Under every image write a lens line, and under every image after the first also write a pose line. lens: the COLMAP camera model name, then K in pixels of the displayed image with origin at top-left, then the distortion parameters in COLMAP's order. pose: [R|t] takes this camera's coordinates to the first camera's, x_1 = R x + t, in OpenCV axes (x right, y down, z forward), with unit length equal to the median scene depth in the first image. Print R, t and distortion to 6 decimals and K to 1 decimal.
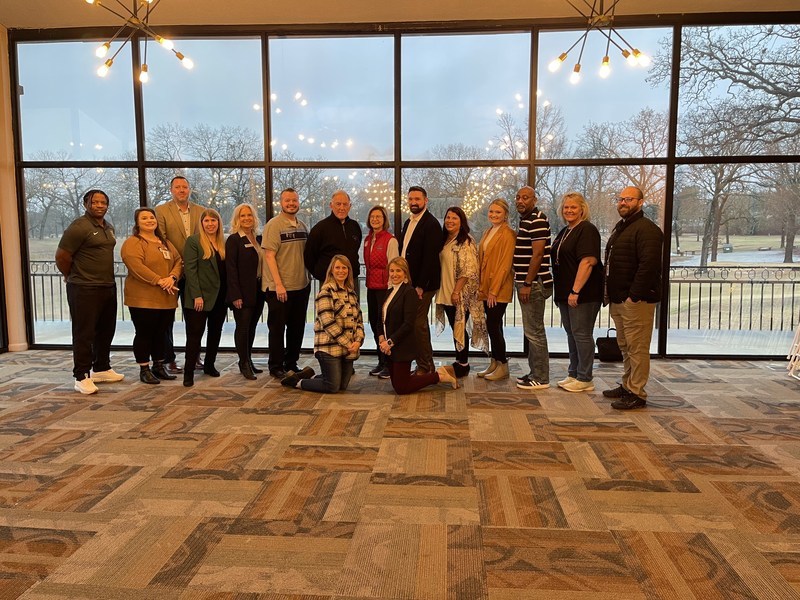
lens RADIAL K [[610.0, 0, 398.8], [0, 610.0, 298.1], [0, 0, 1]] dist [0.055815, -0.081062]
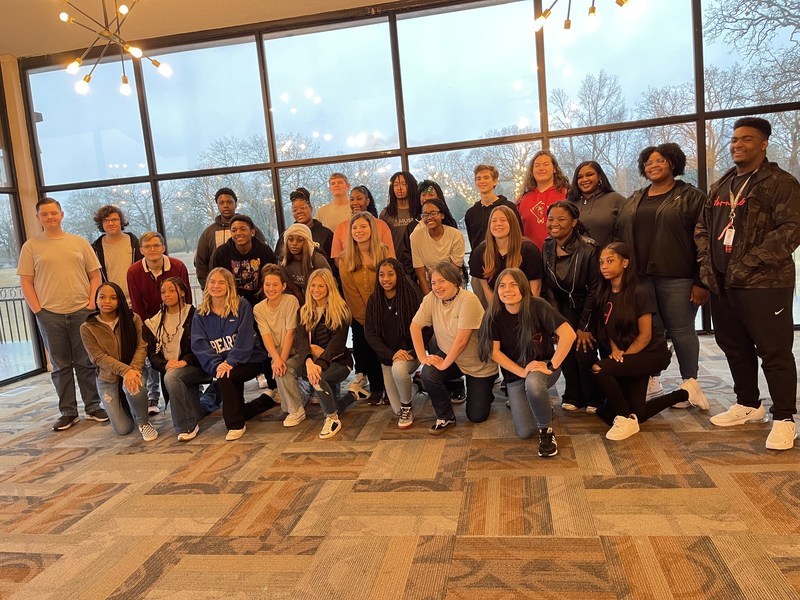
lens RADIAL K [[610.0, 0, 404.9], [0, 610.0, 297.8], [0, 0, 1]] dist [0.055815, -0.081062]
pose [[0.991050, -0.076122, -0.109660, 0.154272], [0.077297, 0.996987, 0.006500, 0.005913], [0.108835, -0.014919, 0.993948, 0.076011]]
